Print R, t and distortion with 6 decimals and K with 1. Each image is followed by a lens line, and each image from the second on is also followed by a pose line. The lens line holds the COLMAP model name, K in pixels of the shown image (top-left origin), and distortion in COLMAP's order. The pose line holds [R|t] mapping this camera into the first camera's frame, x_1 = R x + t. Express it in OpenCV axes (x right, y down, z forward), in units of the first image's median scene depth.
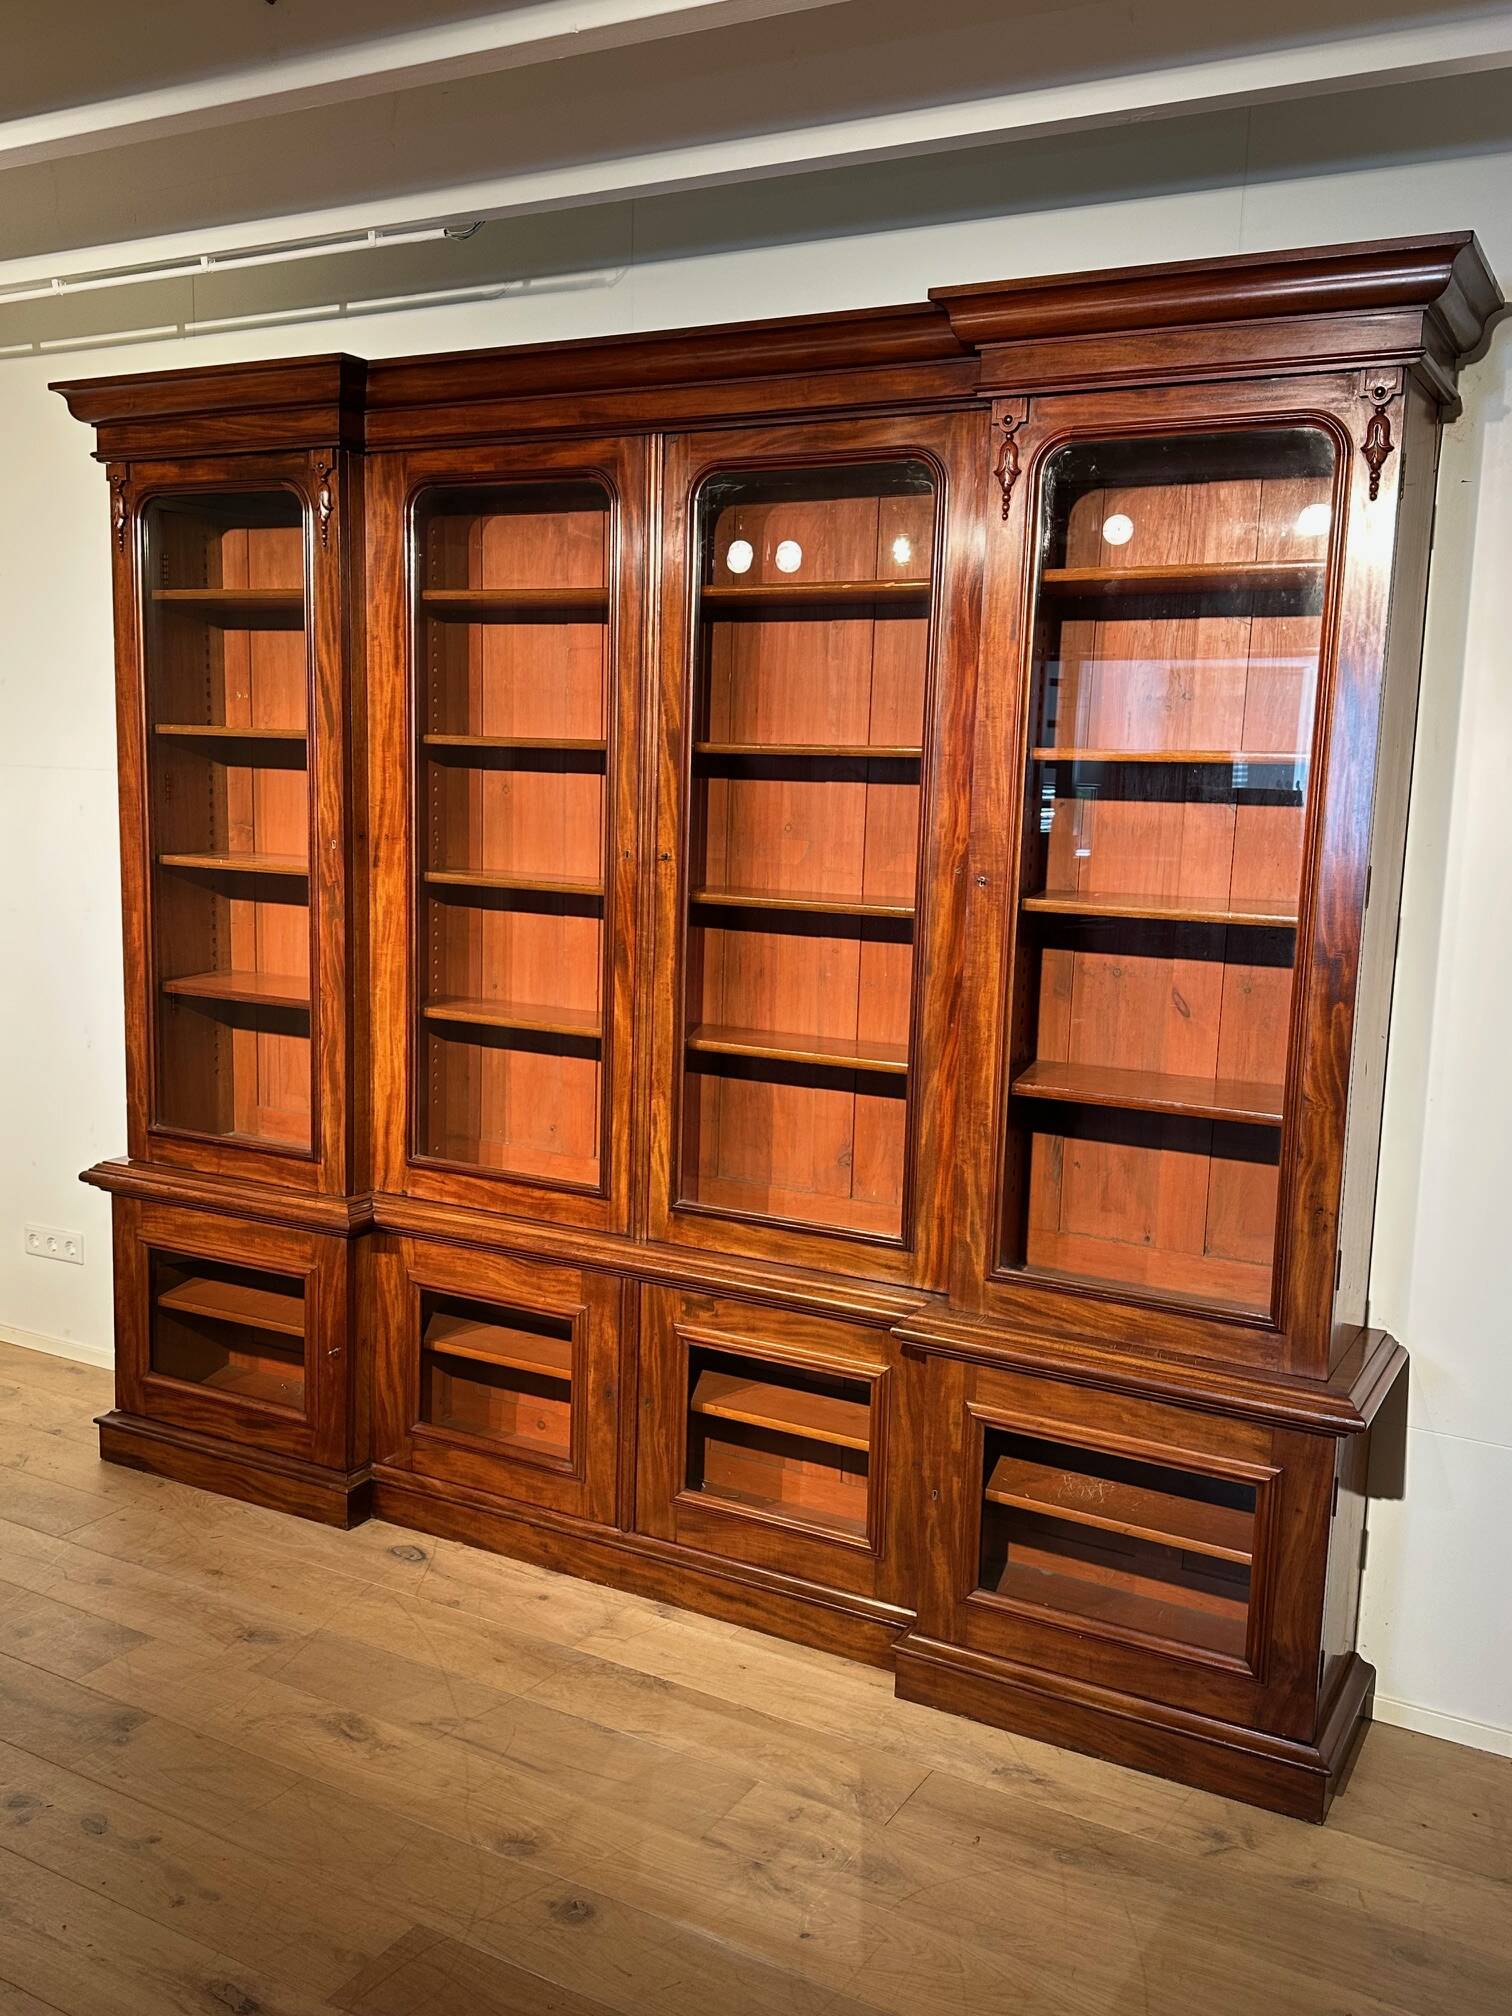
lens RADIAL K [[1759.6, 0, 753.0], [0, 1759.6, 1019.3], [0, 0, 1]] dist [0.139604, -0.242867]
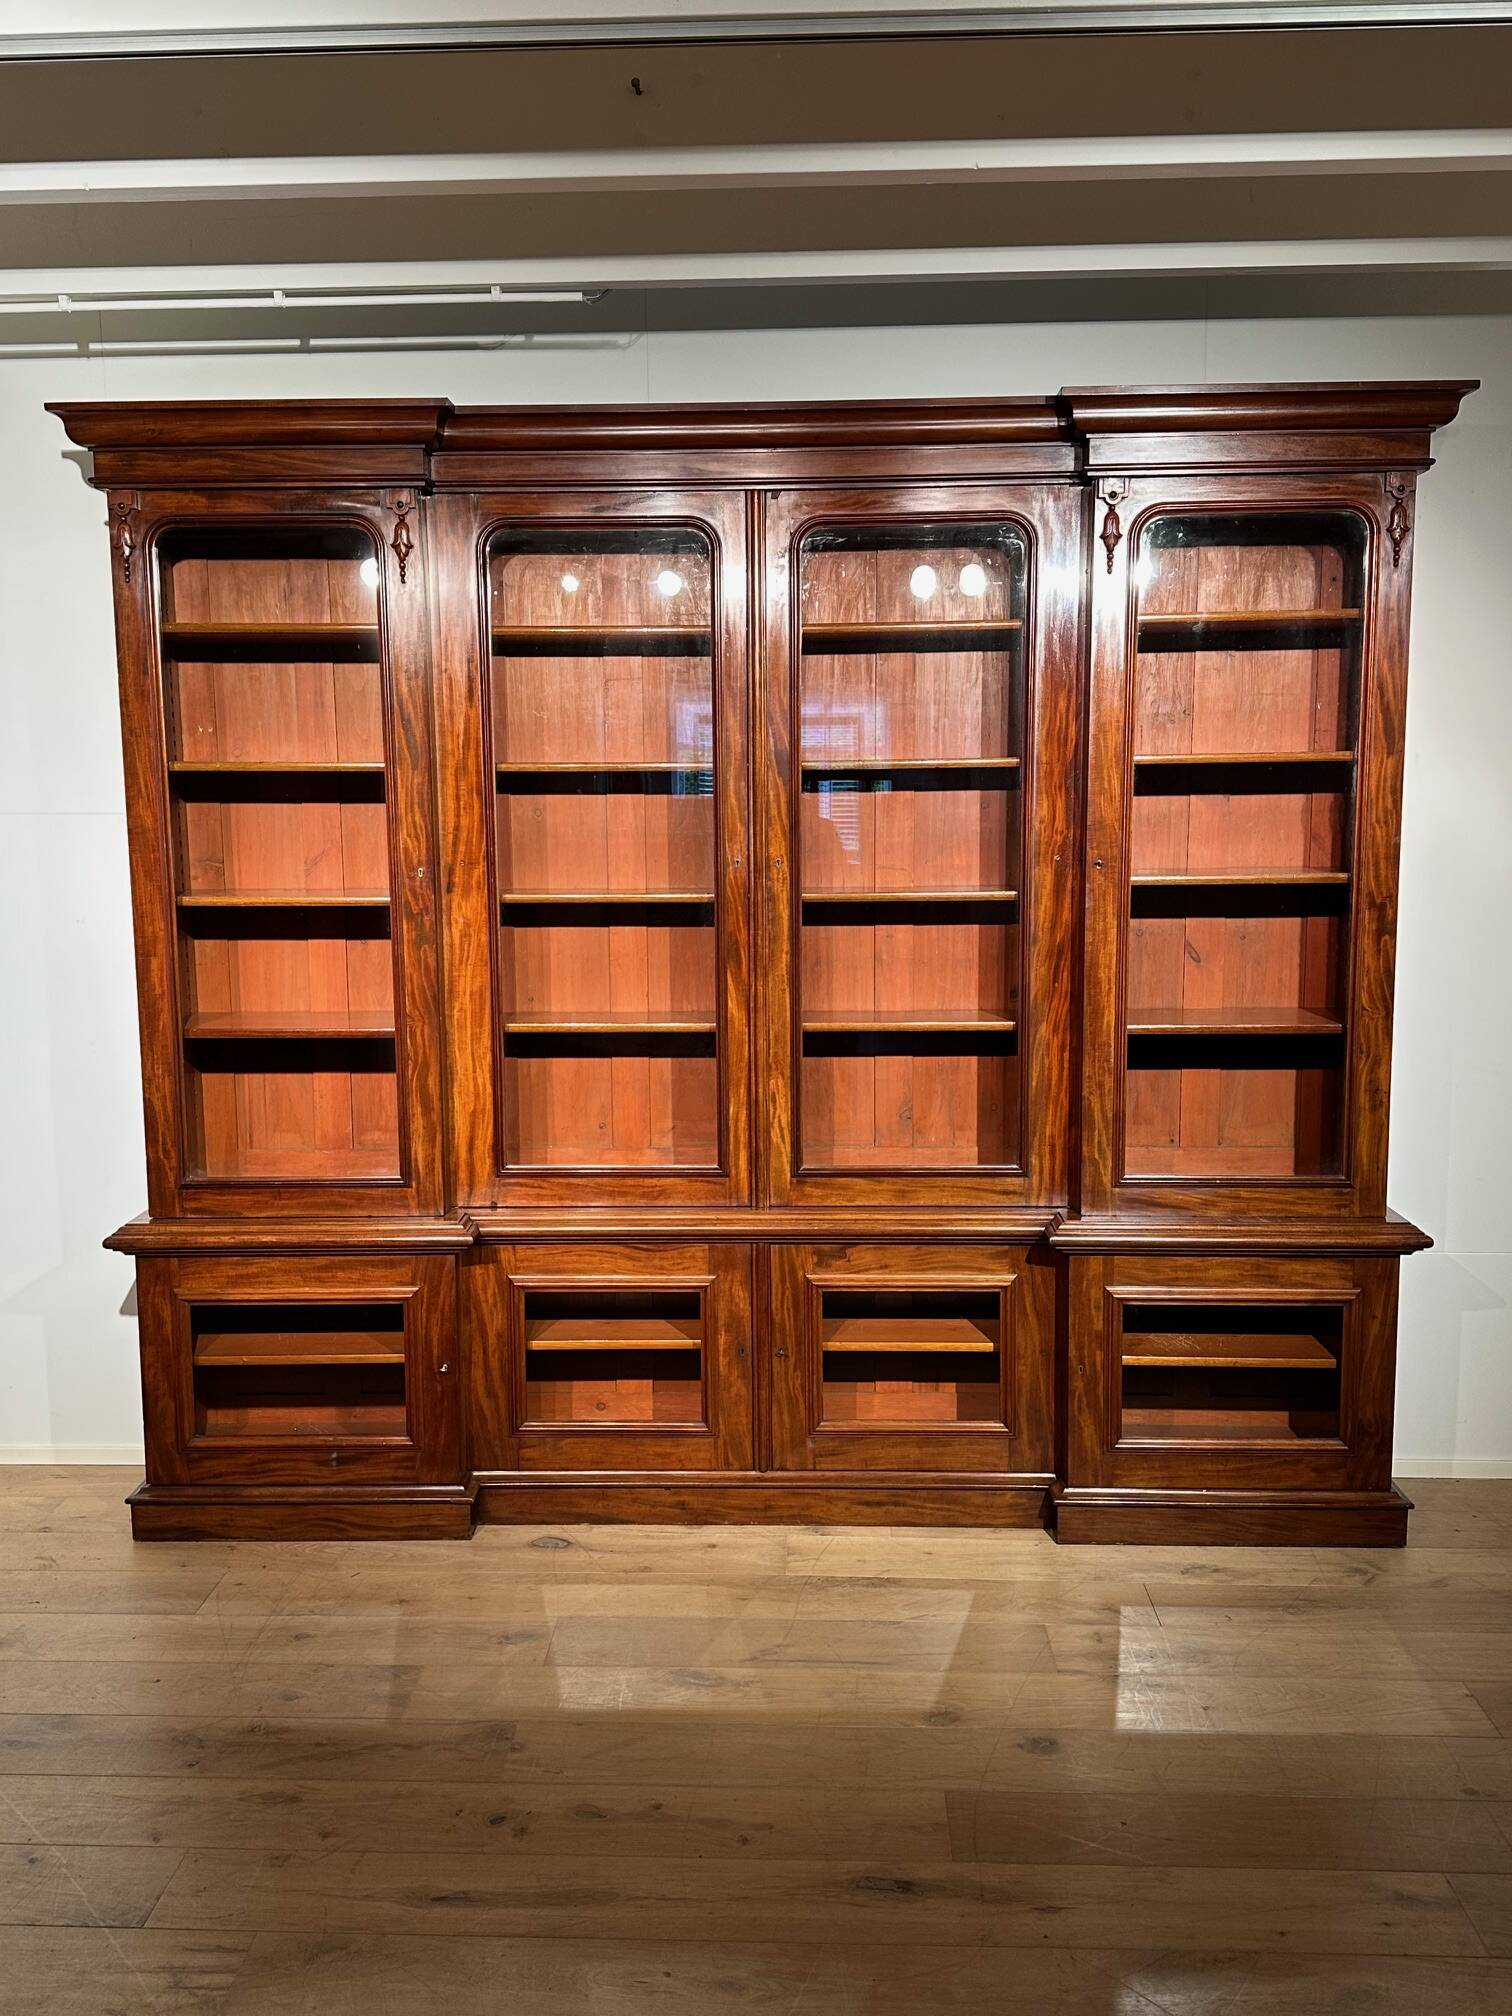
lens RADIAL K [[1707.2, 0, 752.0], [0, 1707.2, 1008.5], [0, 0, 1]] dist [0.123344, -0.132421]
pose [[0.889279, -0.093904, 0.447622, -0.543208], [0.099762, 0.994956, 0.010531, -0.012368], [-0.446353, 0.035290, 0.894161, 0.031471]]
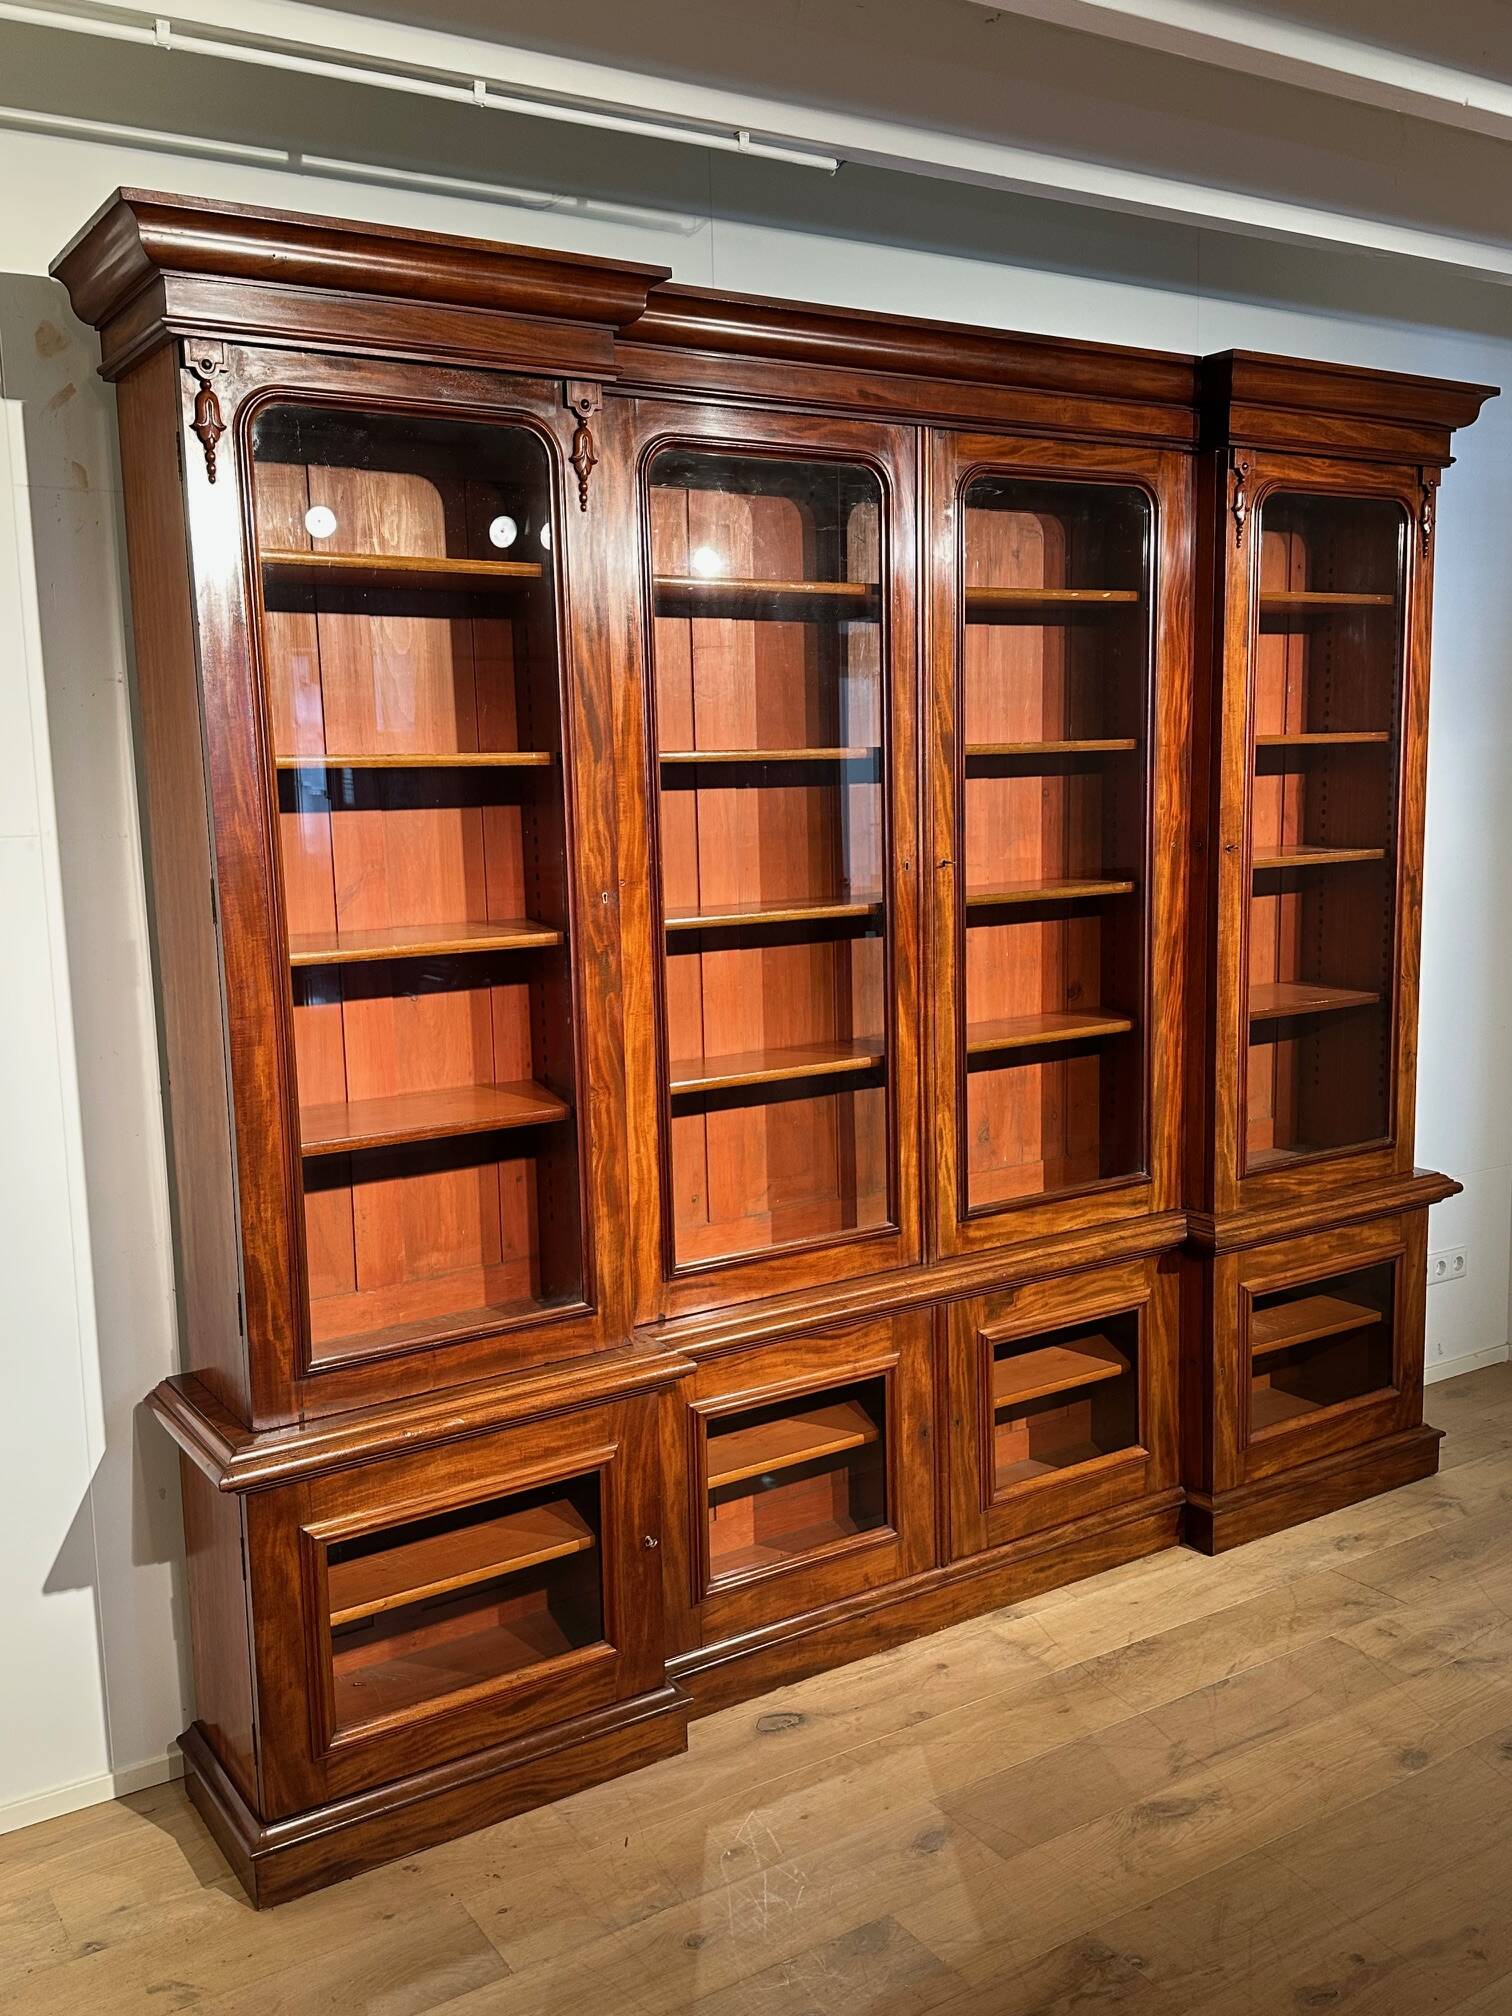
lens RADIAL K [[1759.6, 0, 747.8], [0, 1759.6, 1014.4], [0, 0, 1]] dist [0.139604, -0.242867]
pose [[0.473046, -0.165982, 0.865262, -0.925602], [0.164557, 0.981456, 0.098307, -0.119903], [-0.865534, 0.095881, 0.491587, 0.600971]]
